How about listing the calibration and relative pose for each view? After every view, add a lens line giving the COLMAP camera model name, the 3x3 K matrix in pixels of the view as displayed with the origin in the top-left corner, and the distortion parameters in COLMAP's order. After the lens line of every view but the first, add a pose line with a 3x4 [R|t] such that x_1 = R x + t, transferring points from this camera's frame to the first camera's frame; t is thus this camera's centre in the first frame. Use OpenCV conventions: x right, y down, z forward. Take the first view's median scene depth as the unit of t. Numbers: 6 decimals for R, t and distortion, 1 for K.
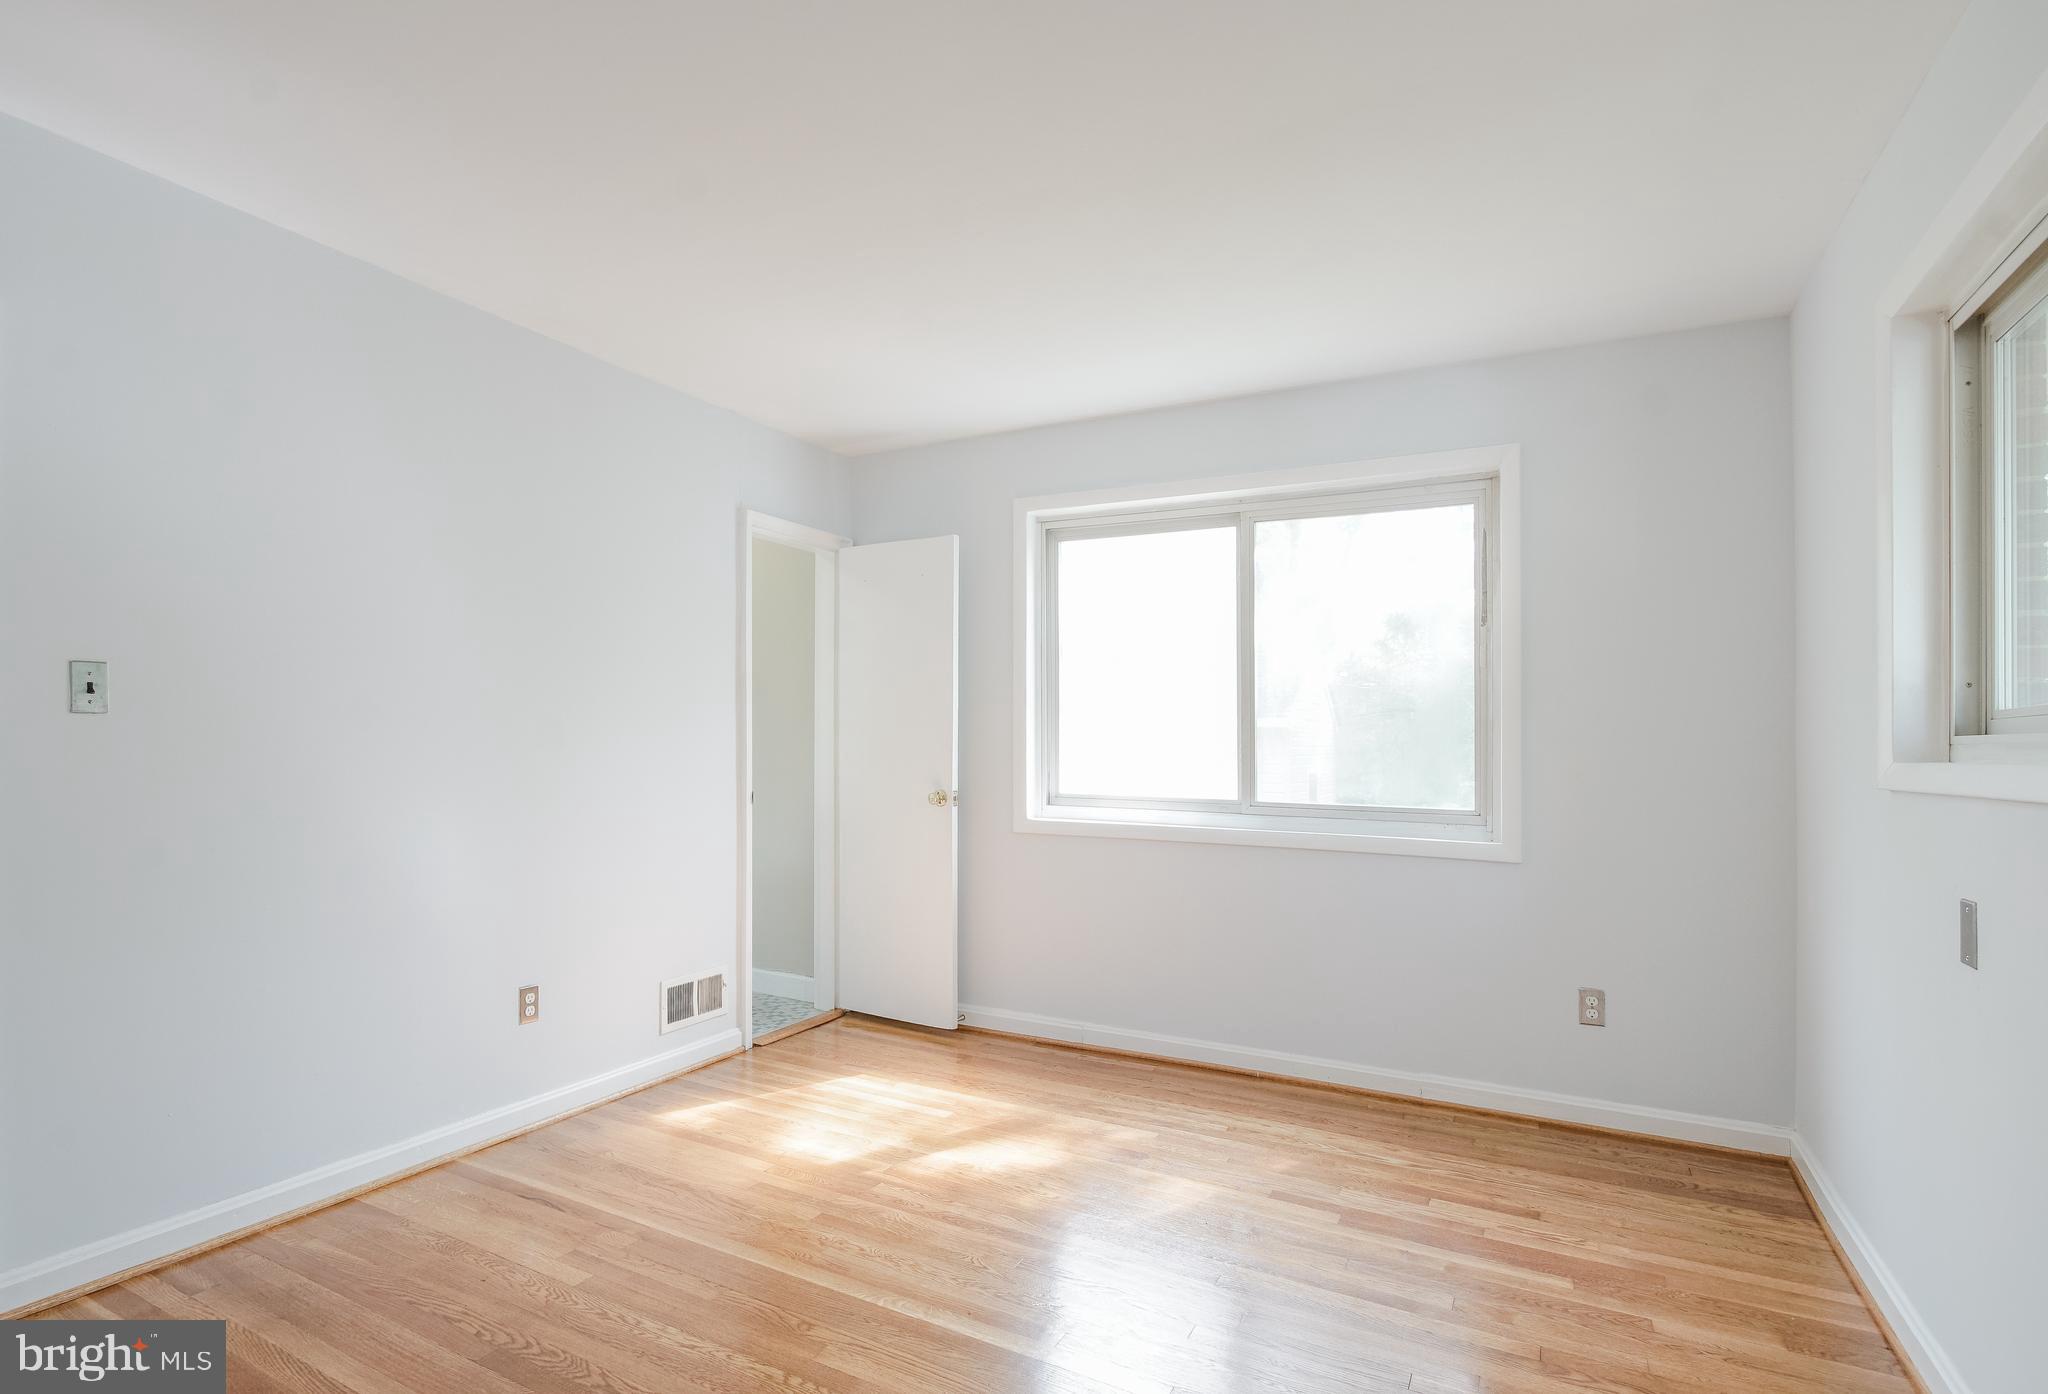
lens RADIAL K [[1021.5, 0, 974.8], [0, 1021.5, 759.2], [0, 0, 1]] dist [-0.002340, -0.000533]
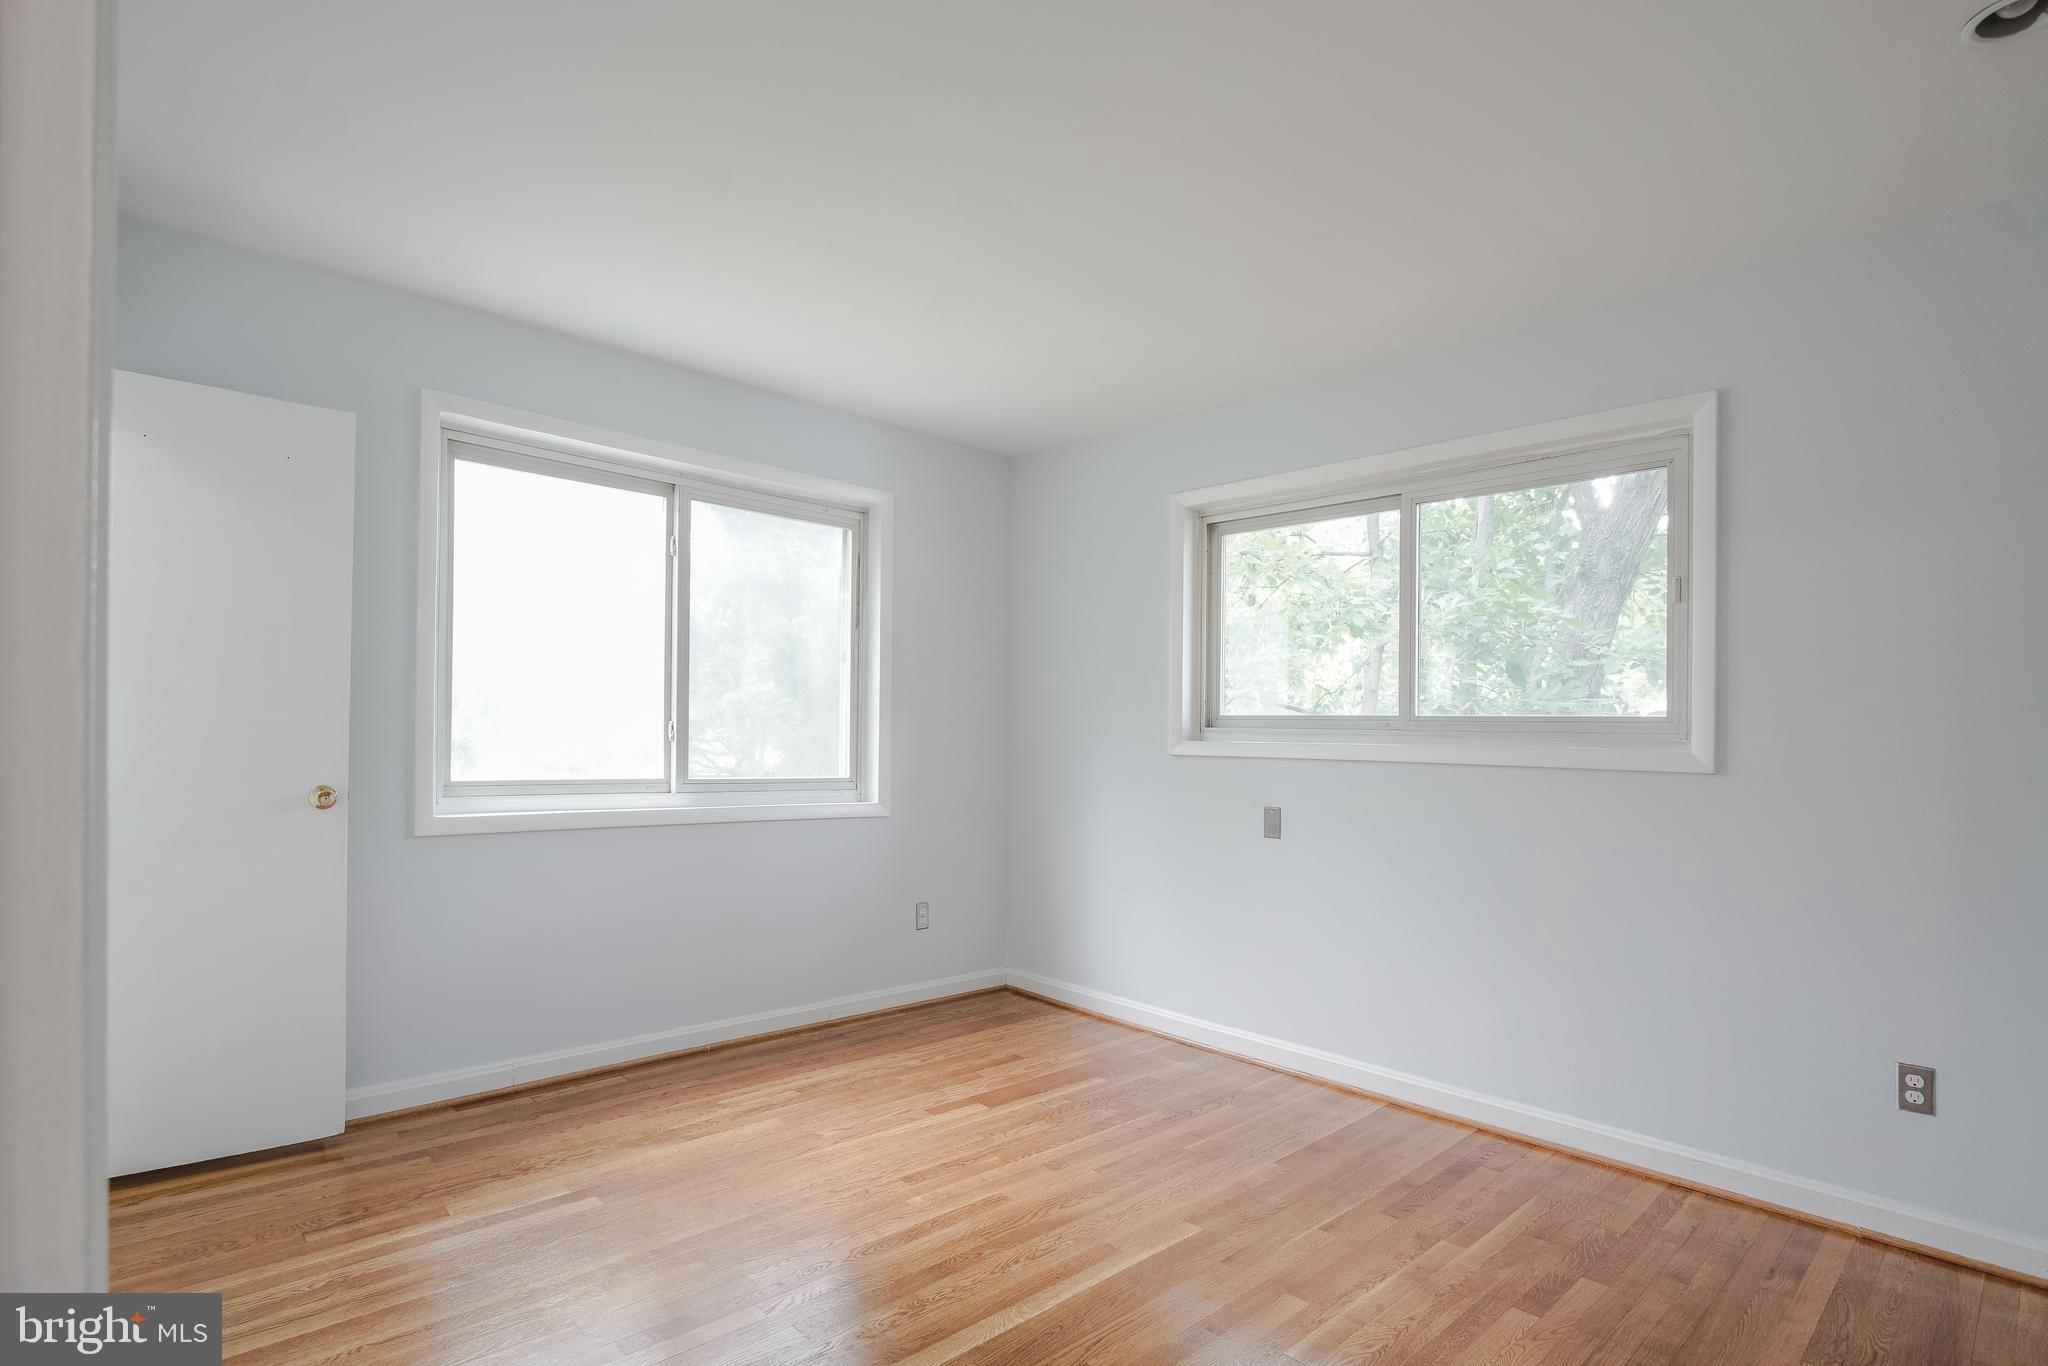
lens RADIAL K [[1010.2, 0, 979.9], [0, 1010.2, 728.5], [0, 0, 1]] dist [-0.013619, 0.002800]
pose [[0.332394, -0.002676, 0.943137, -0.635303], [-0.007485, 0.999957, 0.005475, -0.017816], [-0.943111, -0.008879, 0.332360, 0.458789]]
